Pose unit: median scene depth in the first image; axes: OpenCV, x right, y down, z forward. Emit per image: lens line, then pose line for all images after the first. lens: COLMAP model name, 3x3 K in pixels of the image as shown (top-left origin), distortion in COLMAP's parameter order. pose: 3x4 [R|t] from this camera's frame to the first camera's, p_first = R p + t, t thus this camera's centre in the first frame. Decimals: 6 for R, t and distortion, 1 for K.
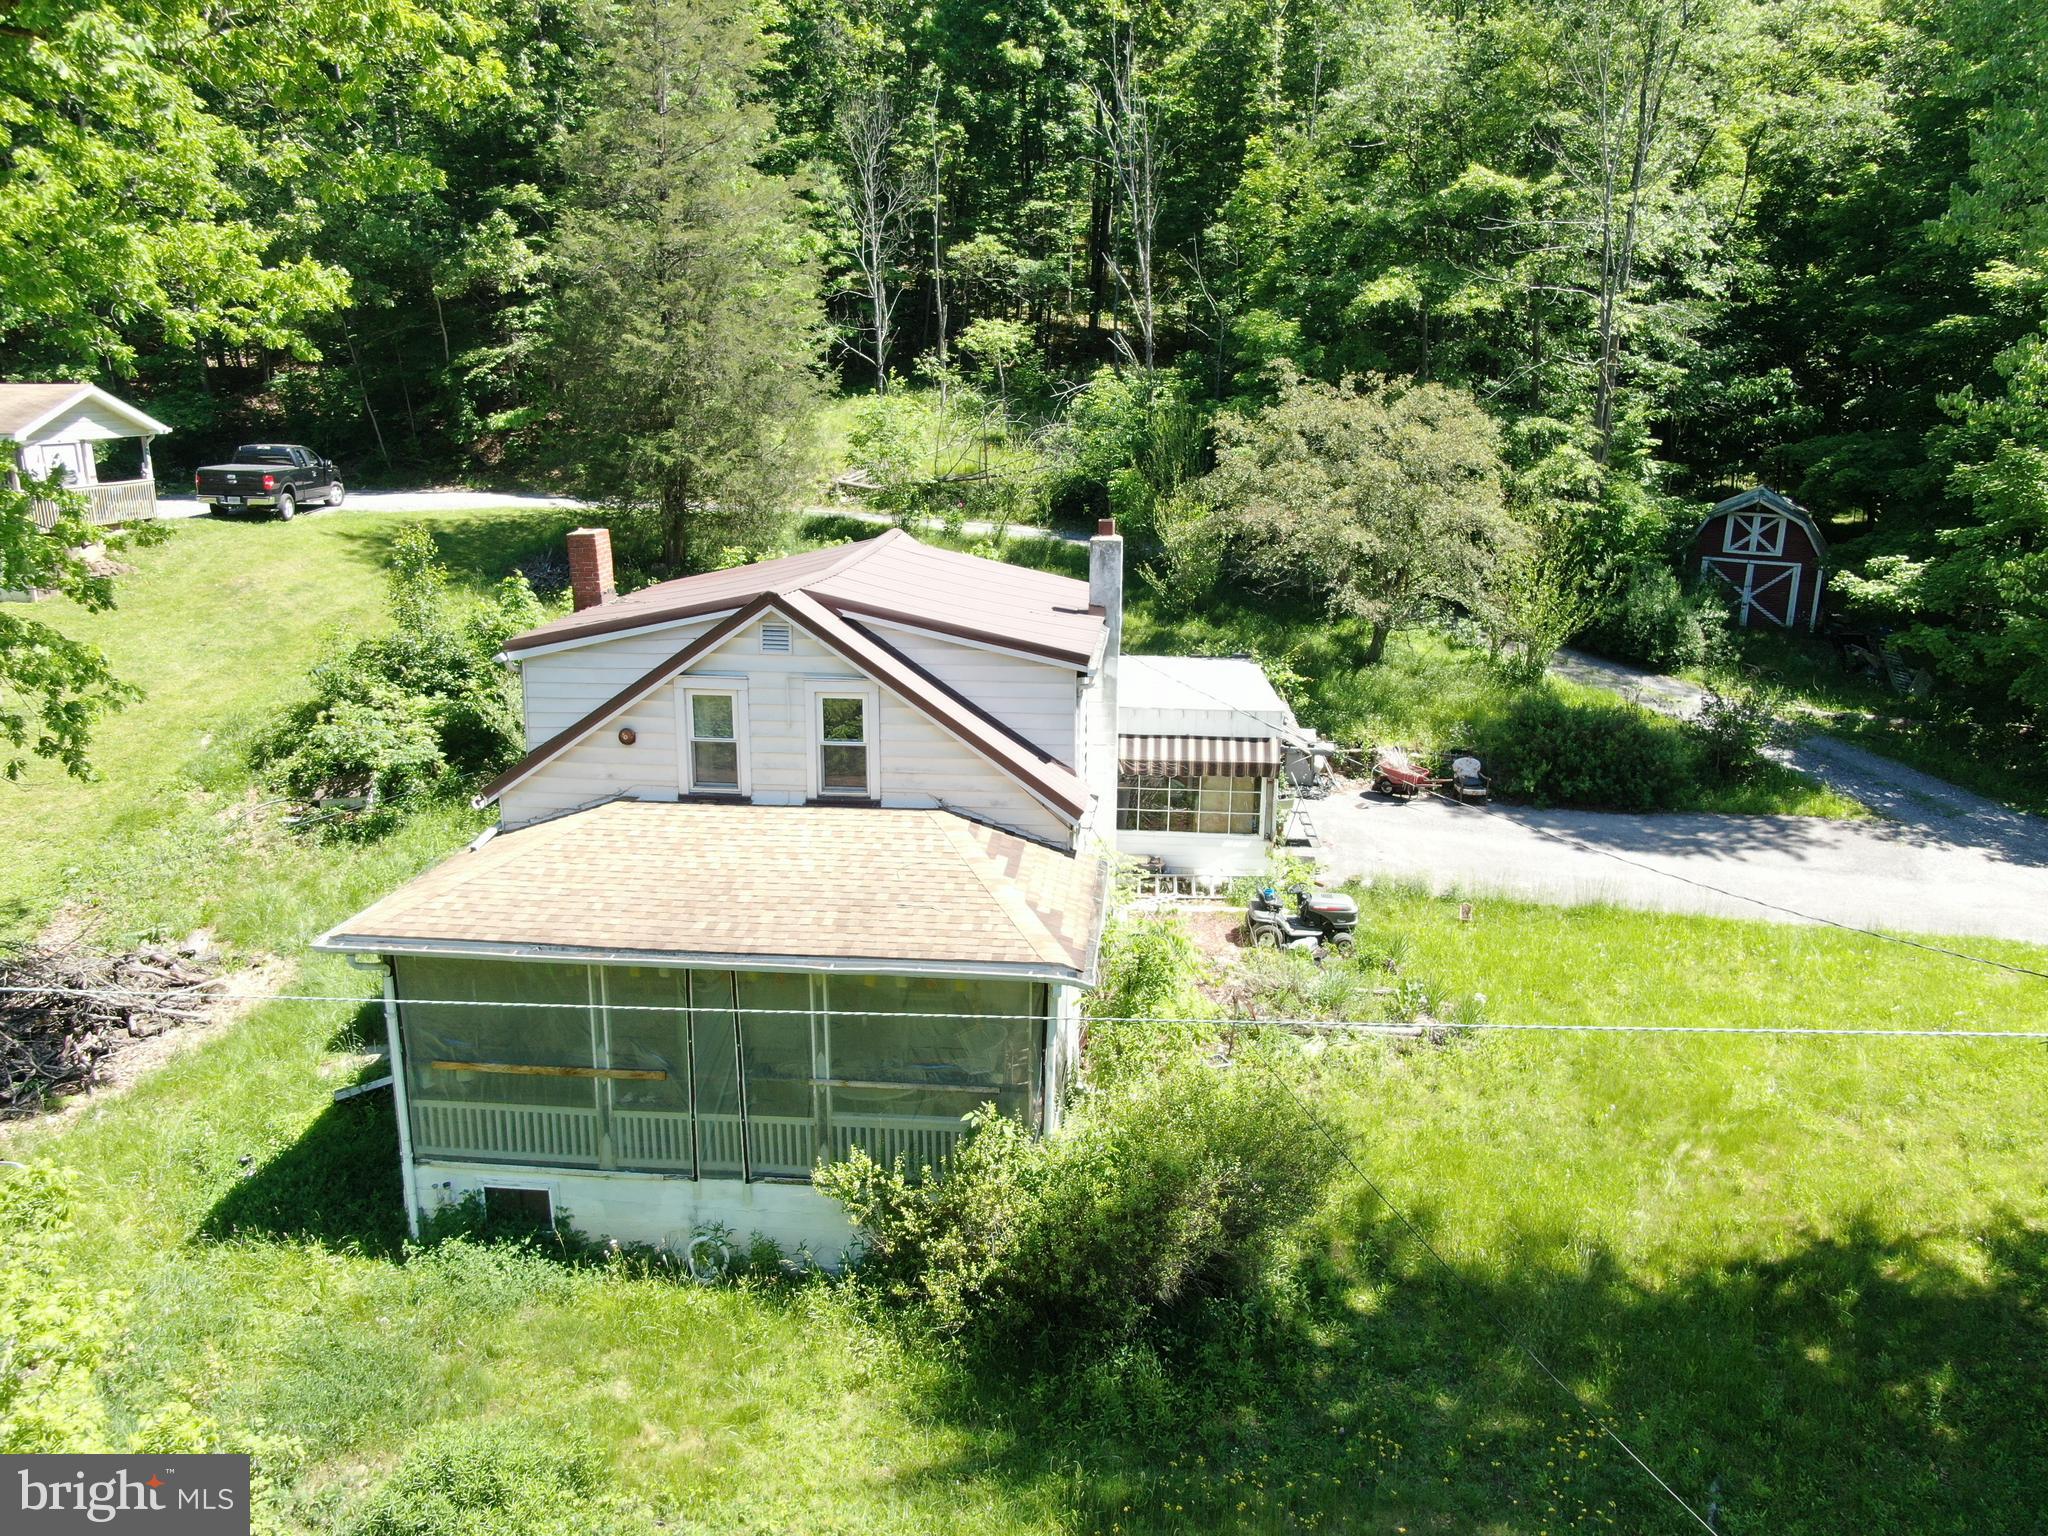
lens RADIAL K [[1467.7, 0, 1022.2], [0, 1467.7, 771.8], [0, 0, 1]] dist [-0.022513, 0.013475]
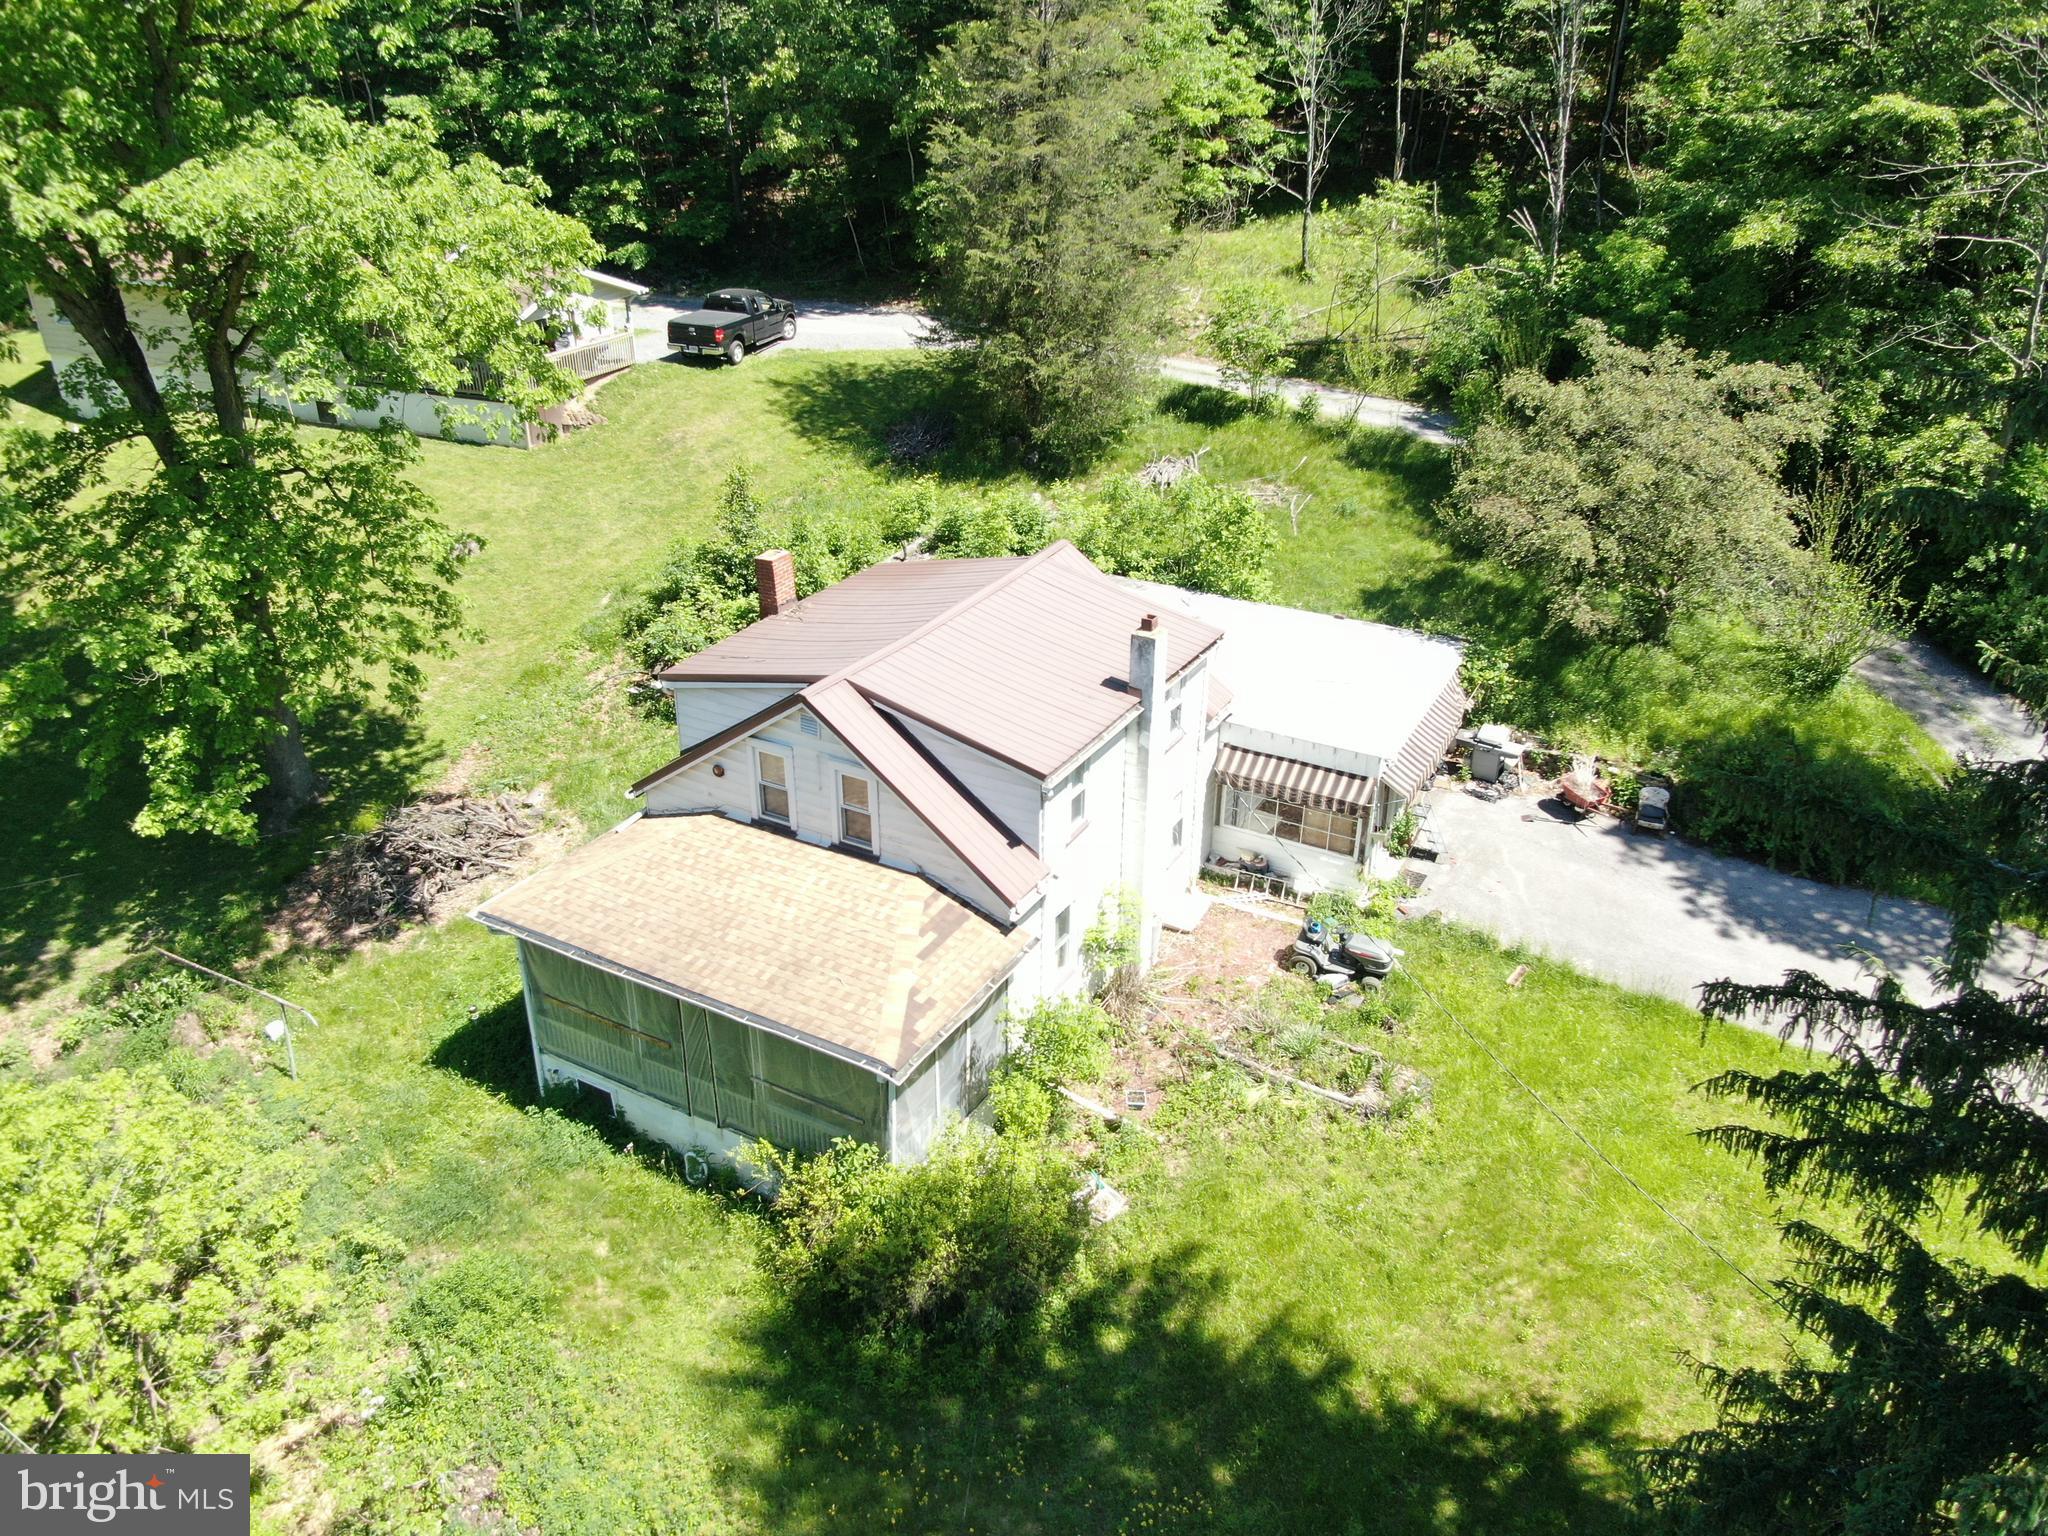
lens RADIAL K [[1467.7, 0, 1023.0], [0, 1467.7, 770.7], [0, 0, 1]] dist [-0.022513, 0.013475]
pose [[0.914387, 0.182631, -0.361307, 0.317310], [-0.099712, 0.966569, 0.236225, -0.250270], [0.392370, -0.179974, 0.902028, -0.063739]]
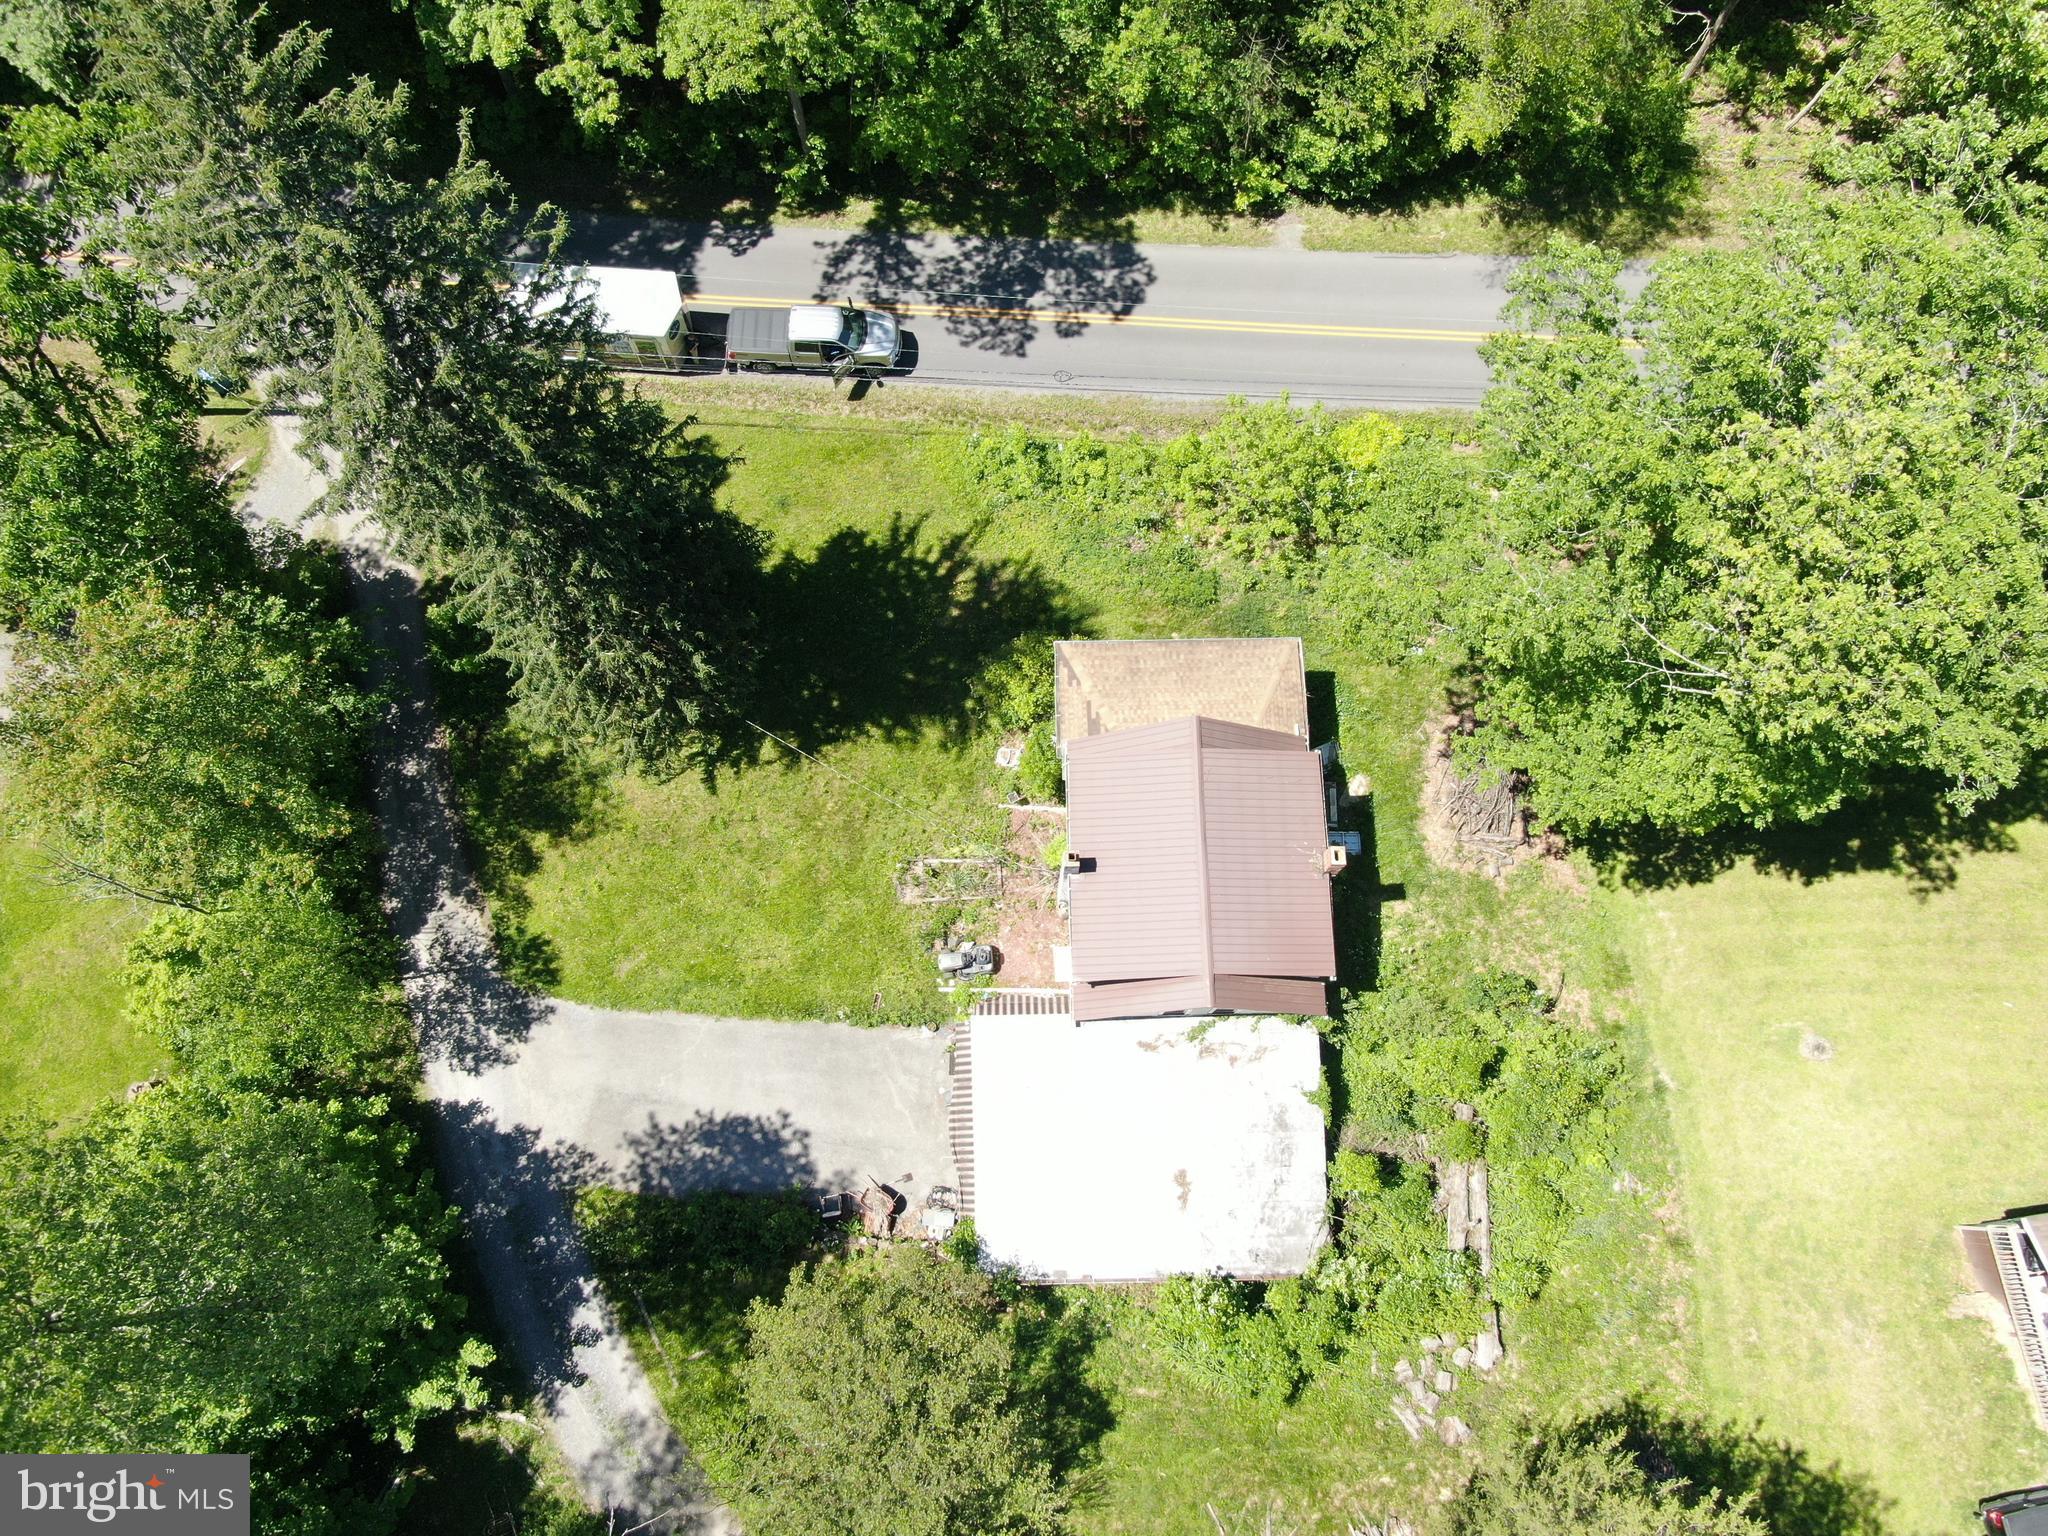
lens RADIAL K [[1467.7, 0, 1032.8], [0, 1467.7, 763.3], [0, 0, 1]] dist [-0.022513, 0.013475]
pose [[-0.993425, 0.102633, -0.050718, 0.162252], [-0.049188, 0.017387, 0.998638, -1.725291], [0.103375, 0.994567, -0.012225, 0.707263]]
